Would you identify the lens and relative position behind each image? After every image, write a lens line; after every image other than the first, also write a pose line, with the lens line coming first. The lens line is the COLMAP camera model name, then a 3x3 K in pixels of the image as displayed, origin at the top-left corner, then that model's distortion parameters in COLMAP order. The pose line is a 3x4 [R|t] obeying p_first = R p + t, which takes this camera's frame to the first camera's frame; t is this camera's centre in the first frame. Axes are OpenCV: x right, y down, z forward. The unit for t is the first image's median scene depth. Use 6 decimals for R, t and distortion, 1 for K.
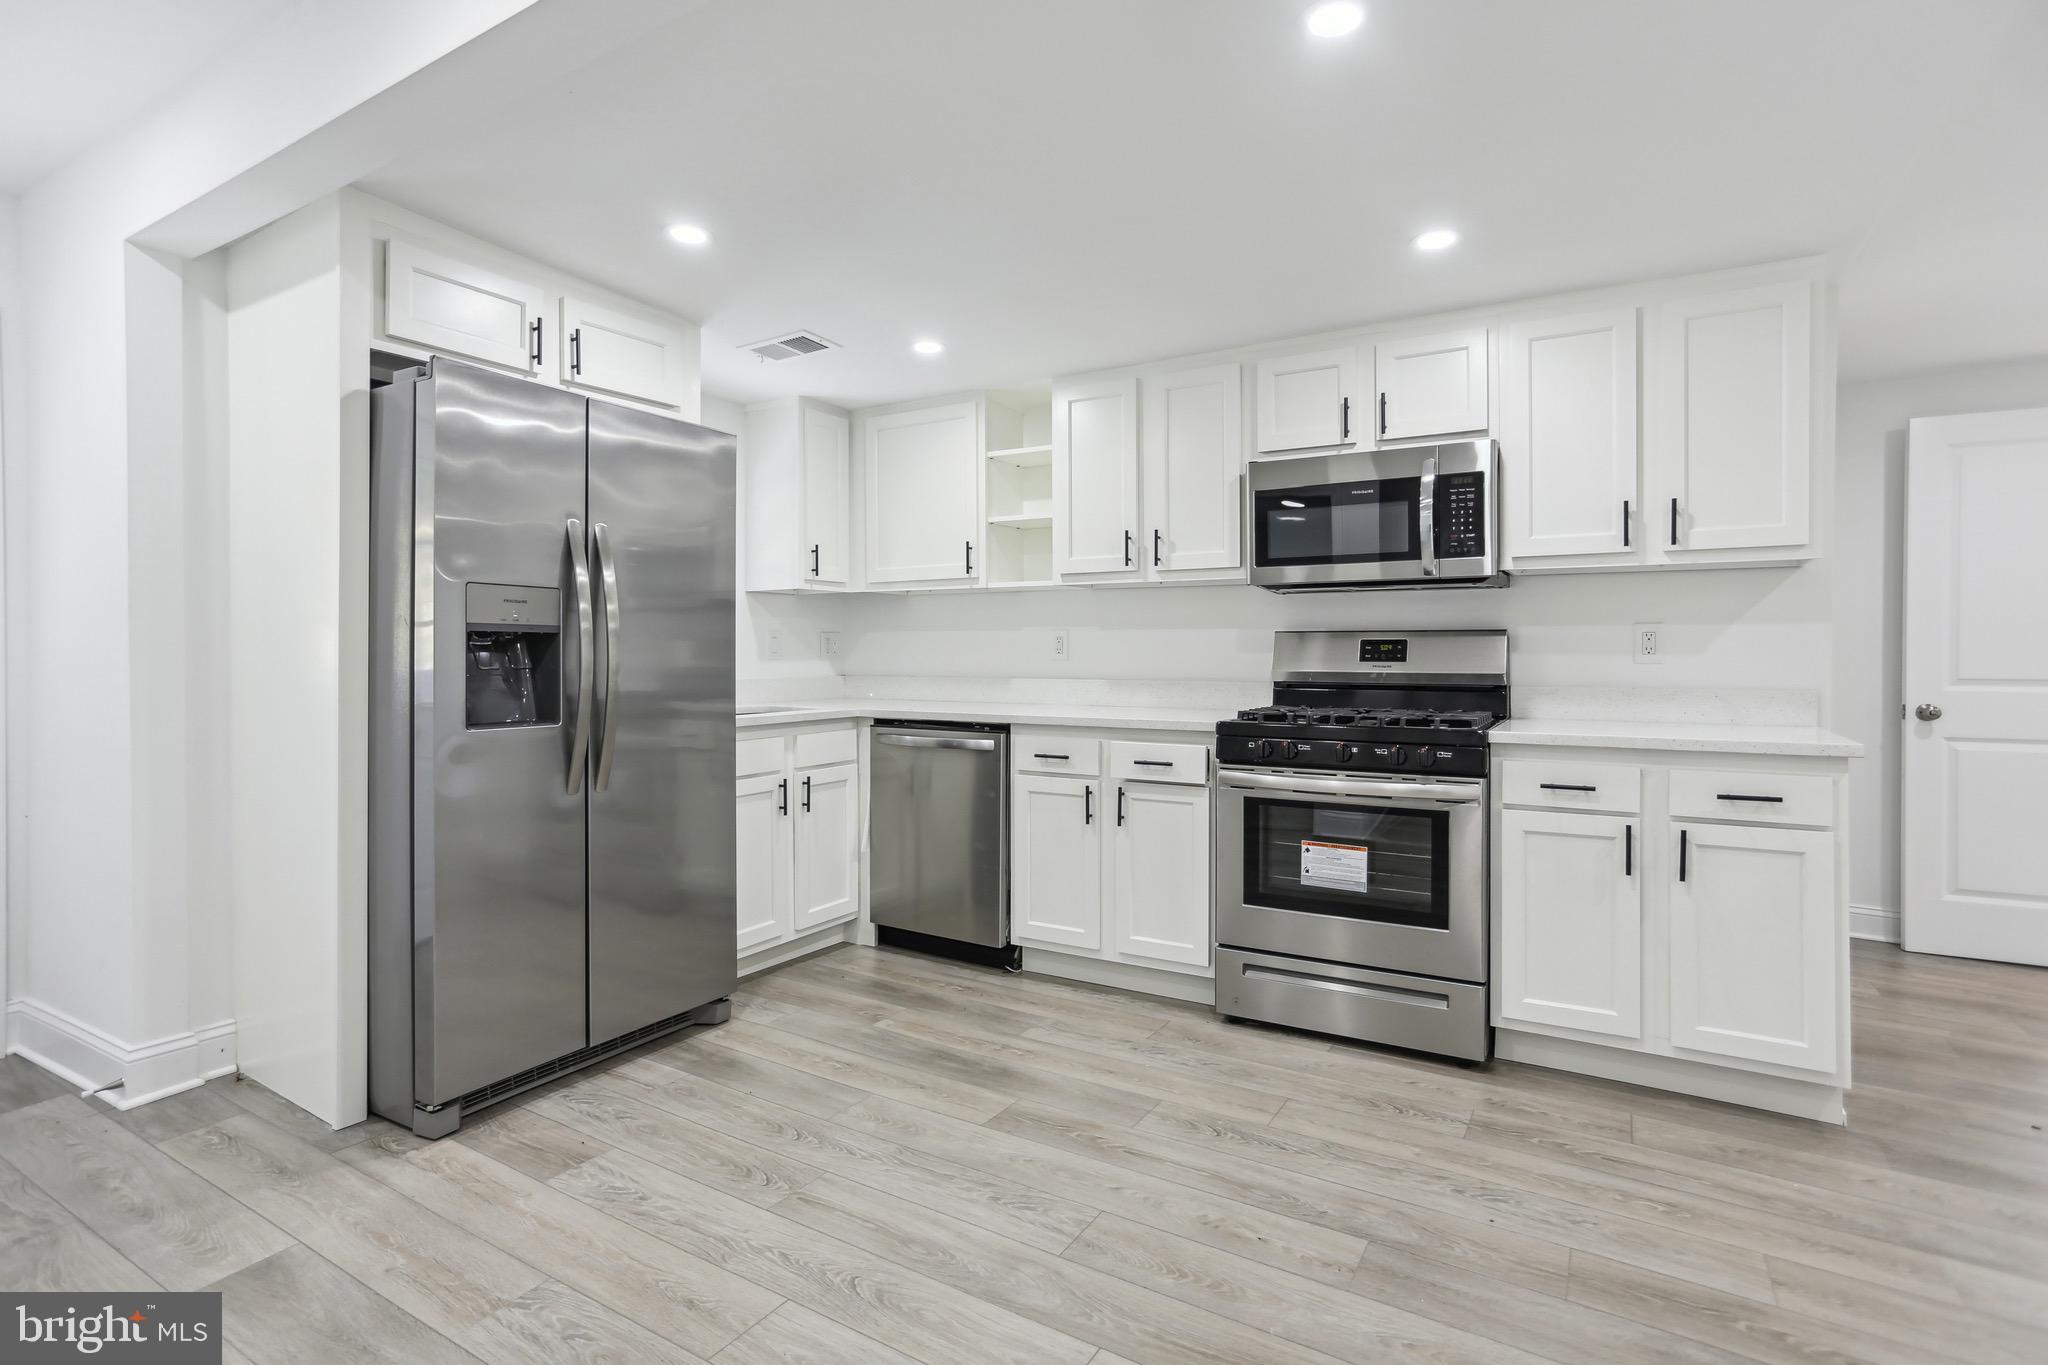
lens RADIAL K [[995.2, 0, 1021.8], [0, 995.2, 662.9], [0, 0, 1]] dist [-0.043500, 0.019464]
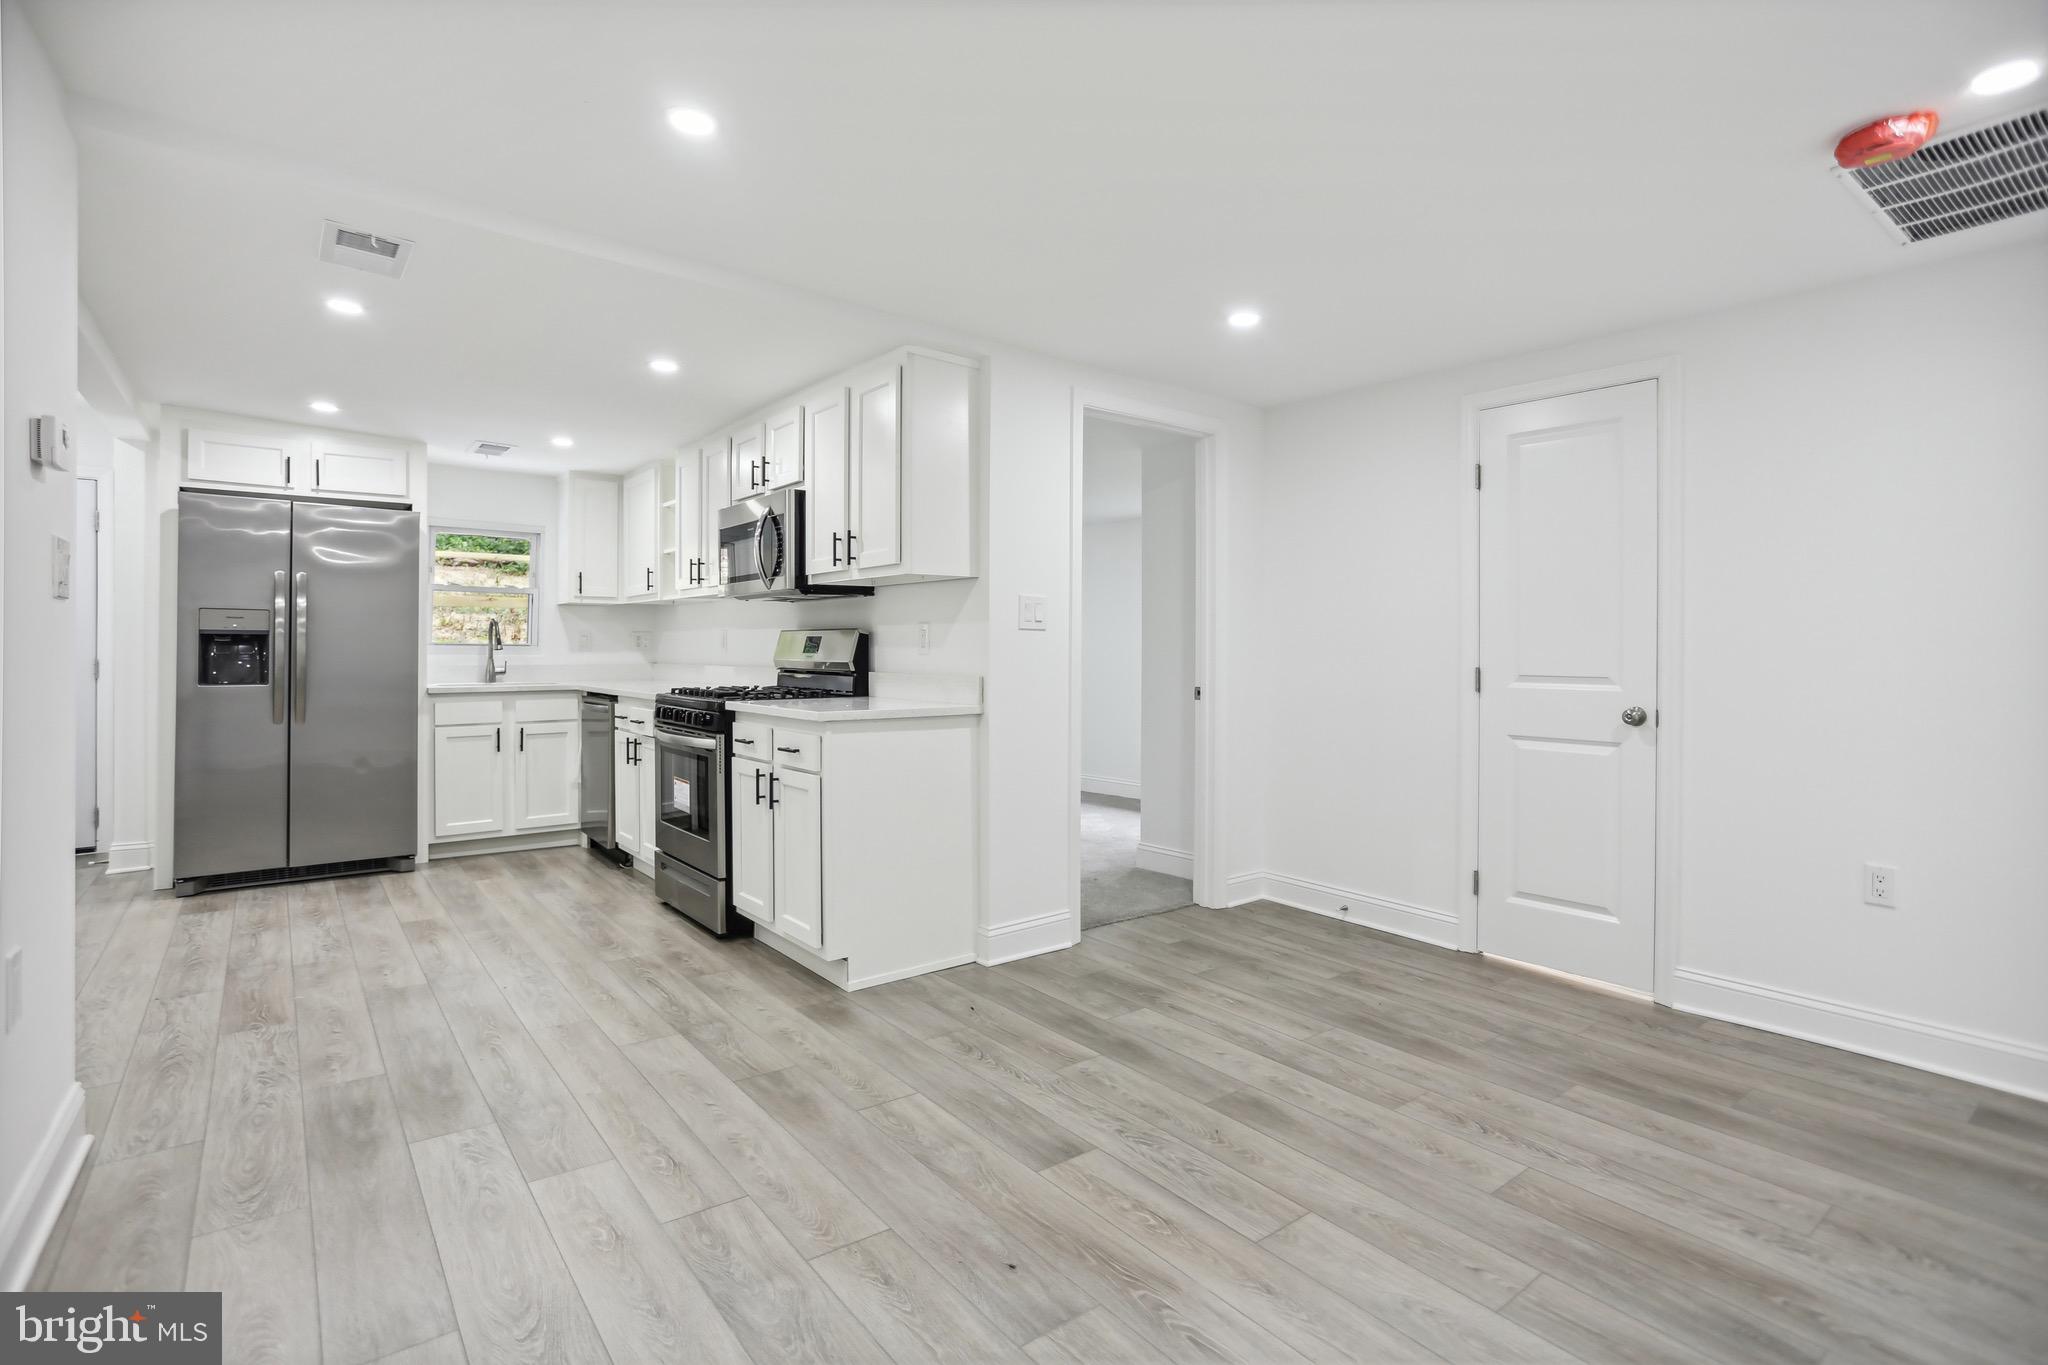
lens RADIAL K [[995.2, 0, 1038.7], [0, 995.2, 654.4], [0, 0, 1]] dist [-0.043500, 0.019464]
pose [[0.940318, 0.004413, -0.340269, 1.380783], [-0.006198, 0.999972, -0.004160, 0.004680], [0.340241, 0.006021, 0.940319, -0.193309]]
